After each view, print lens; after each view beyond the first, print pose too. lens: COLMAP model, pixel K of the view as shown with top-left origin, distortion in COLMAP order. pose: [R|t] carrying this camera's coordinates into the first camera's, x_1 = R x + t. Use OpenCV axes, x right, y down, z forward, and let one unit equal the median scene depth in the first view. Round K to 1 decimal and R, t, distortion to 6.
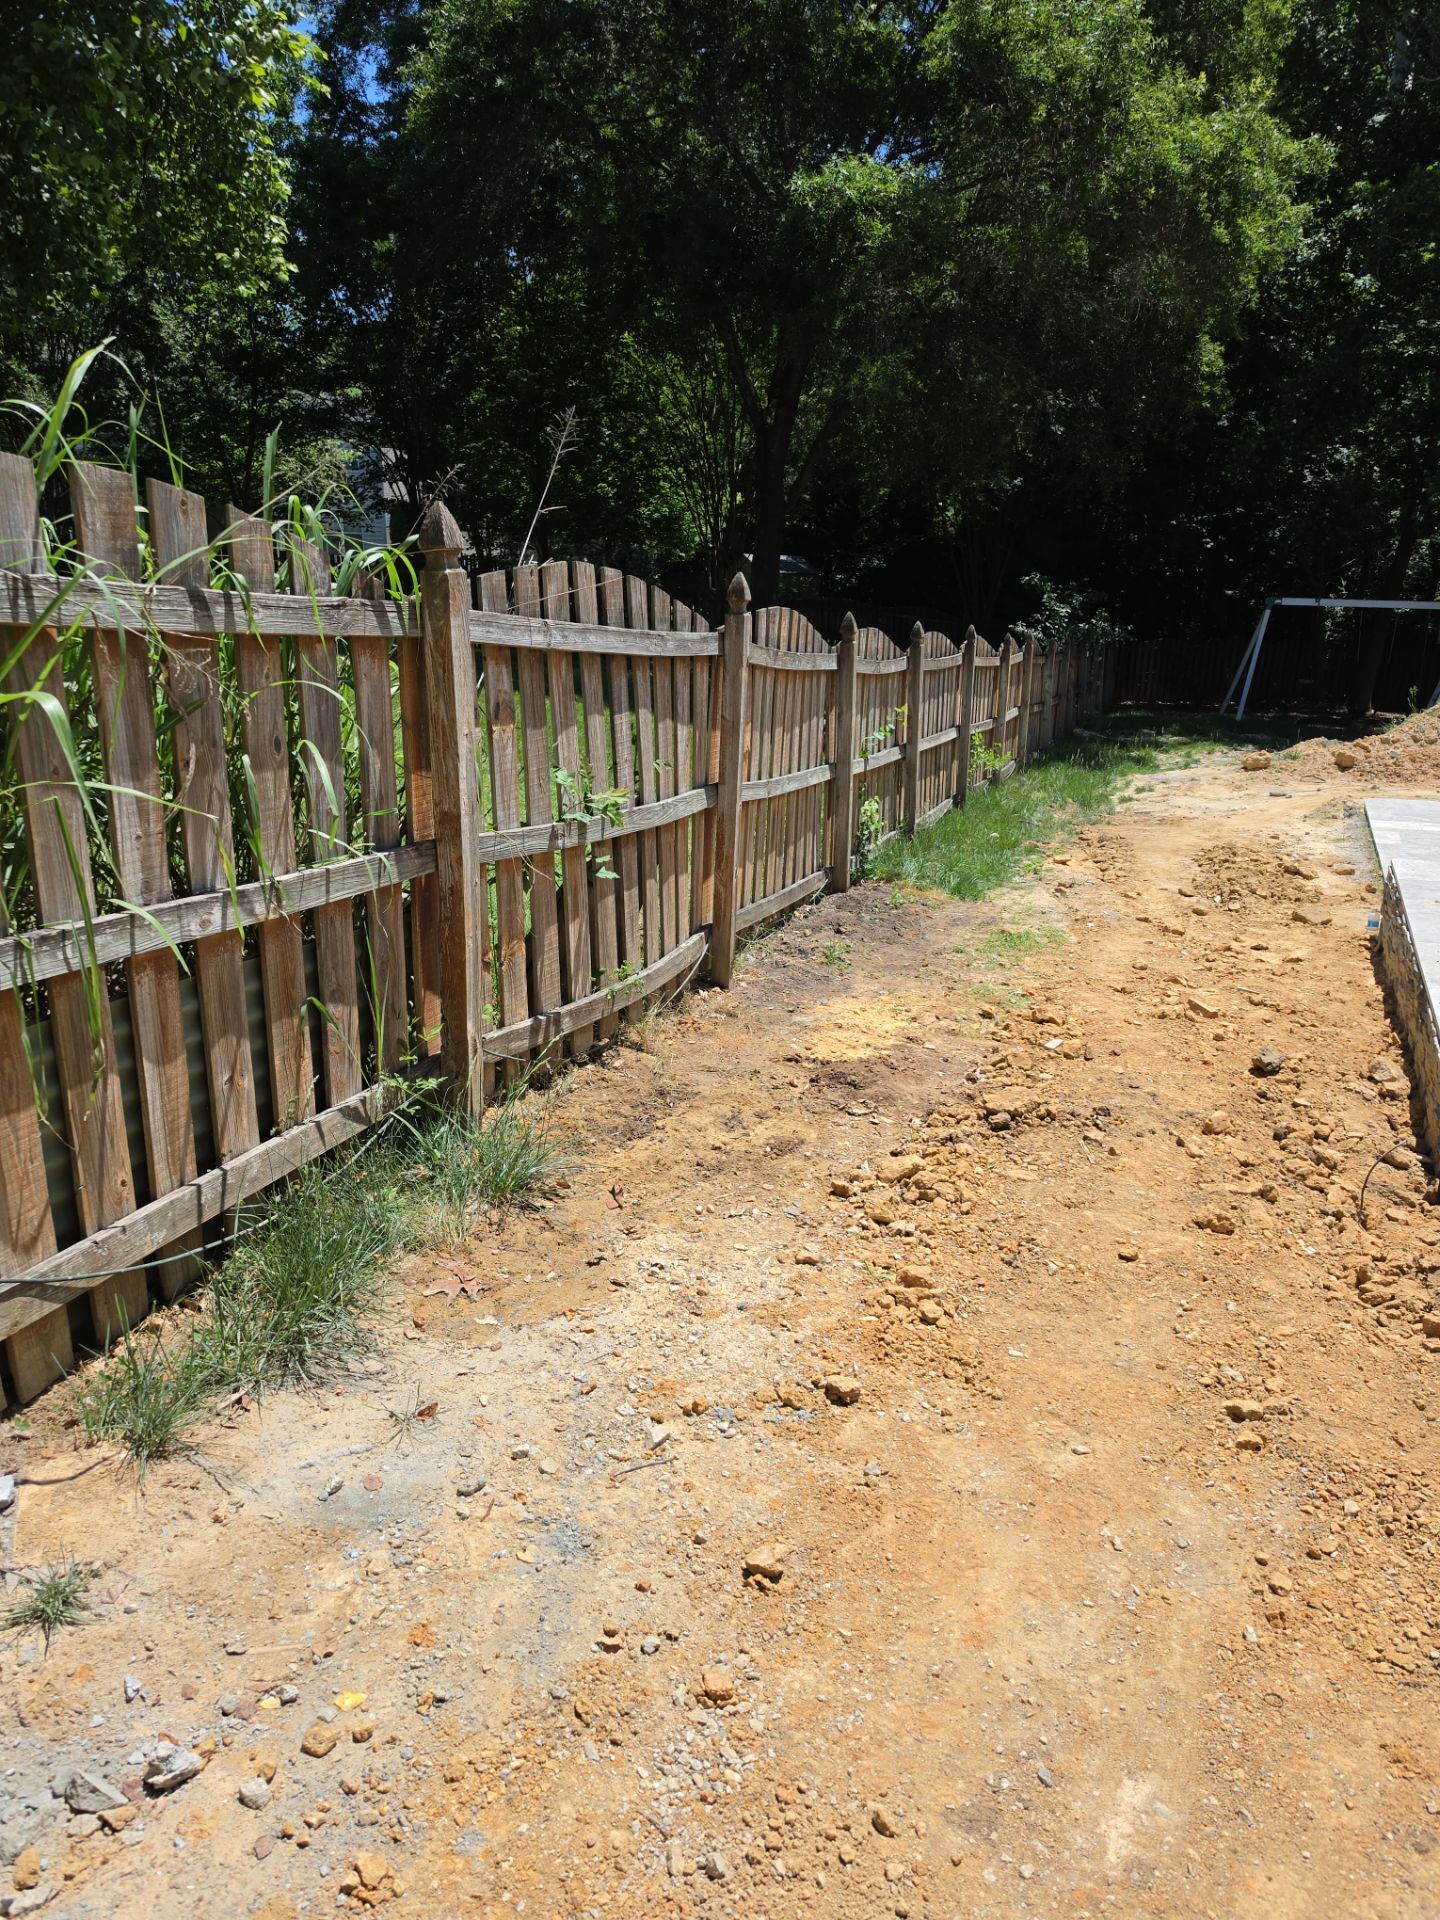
lens RADIAL K [[1269.9, 0, 719.6], [0, 1269.9, 951.2], [0, 0, 1]] dist [0.052474, -0.051686]
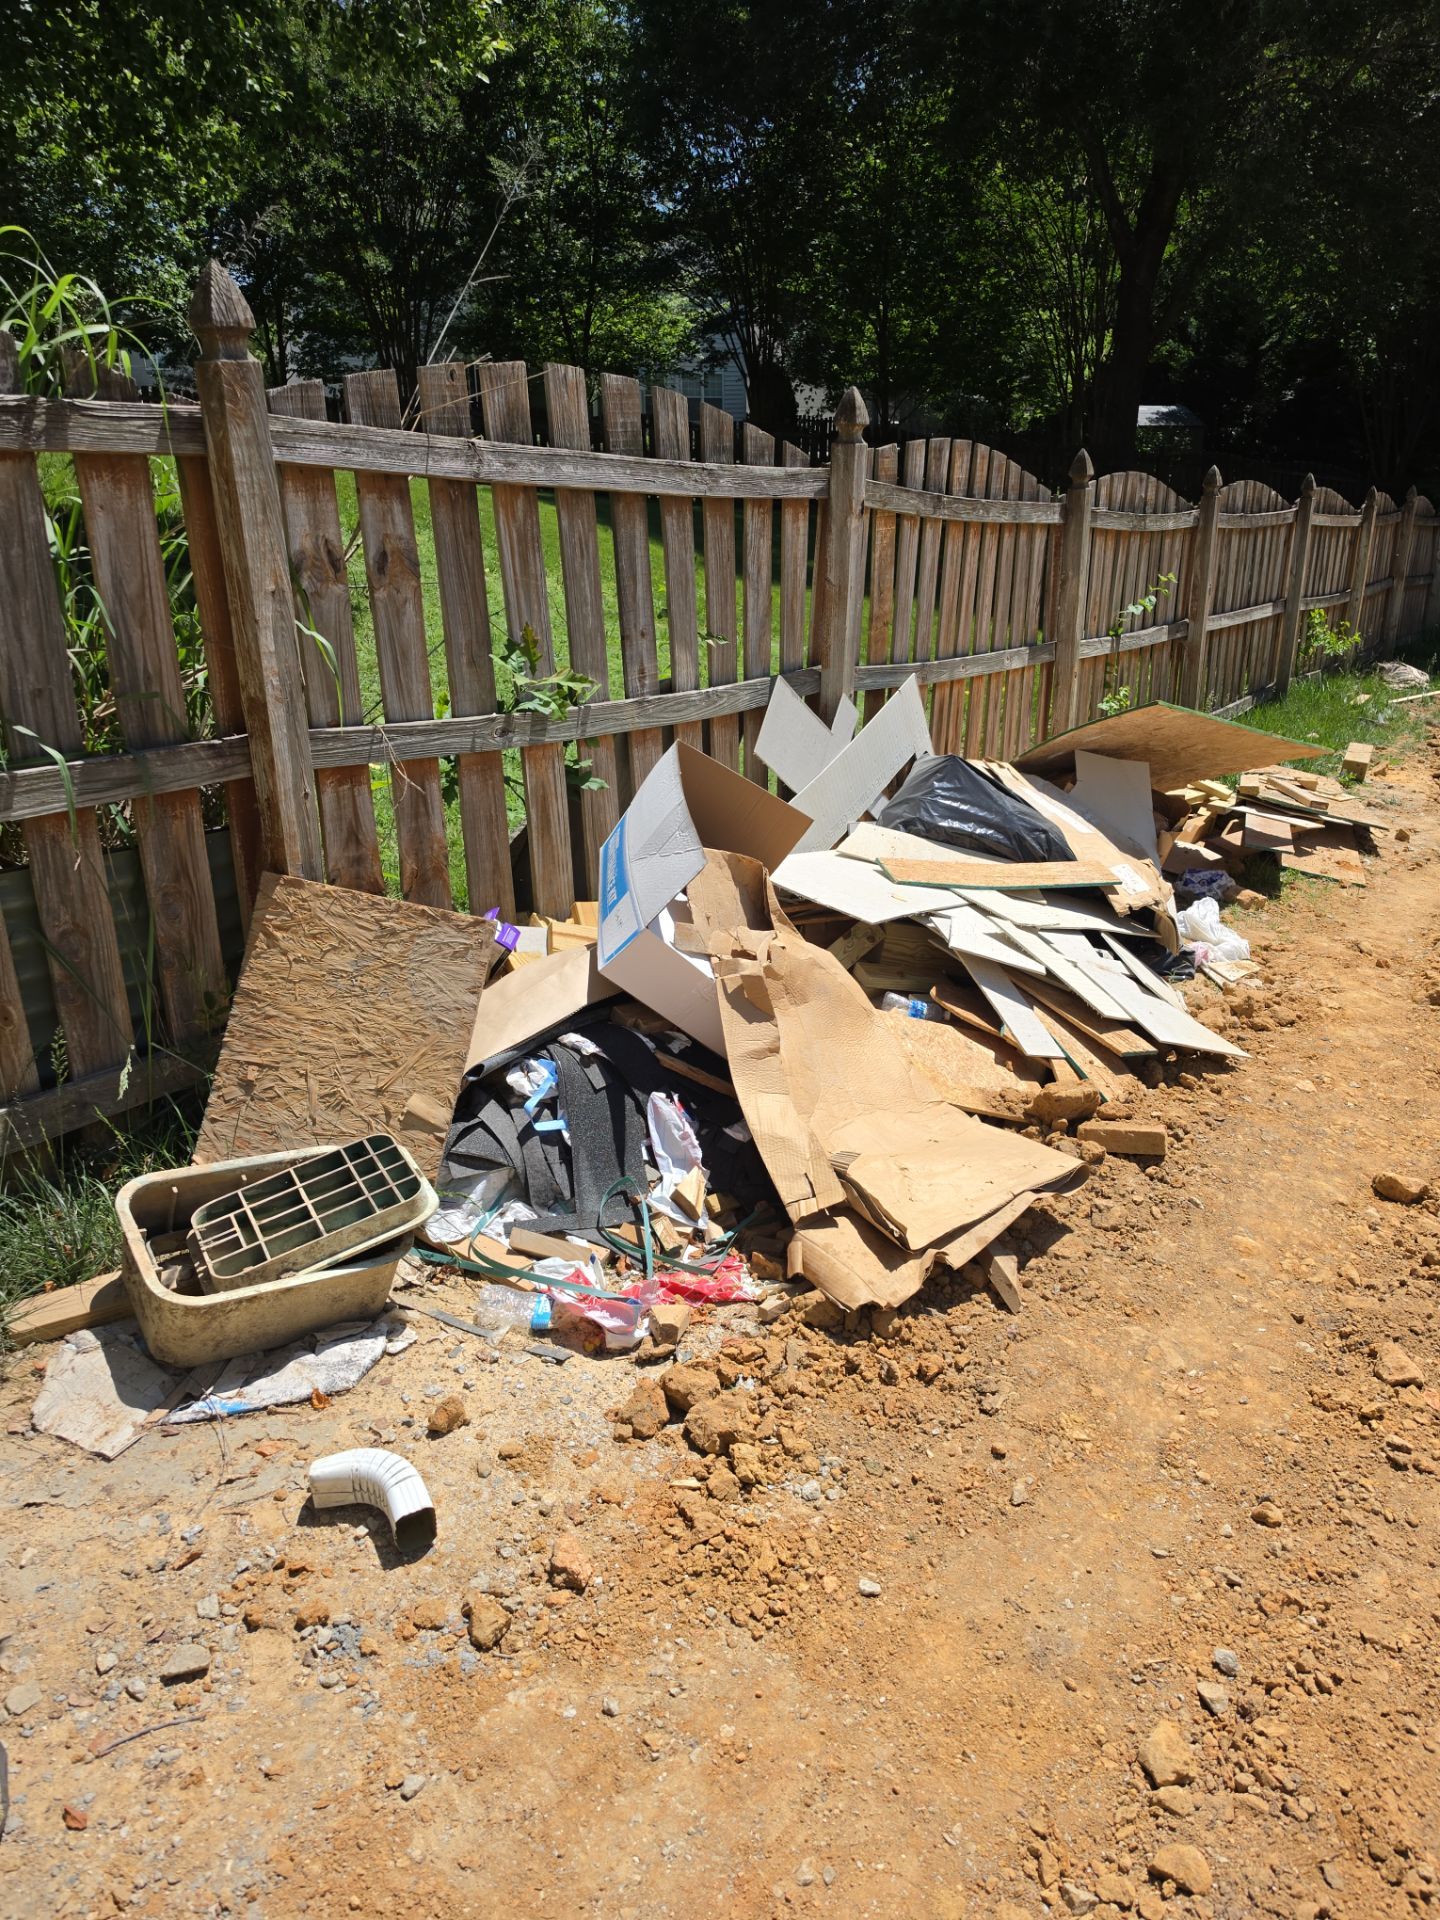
lens RADIAL K [[1269.9, 0, 719.6], [0, 1269.9, 951.2], [0, 0, 1]] dist [0.052474, -0.051686]
pose [[0.963112, 0.085543, -0.255143, 0.161335], [-0.060846, 0.992800, 0.103181, -0.035054], [0.262132, -0.083851, 0.961382, 0.211382]]
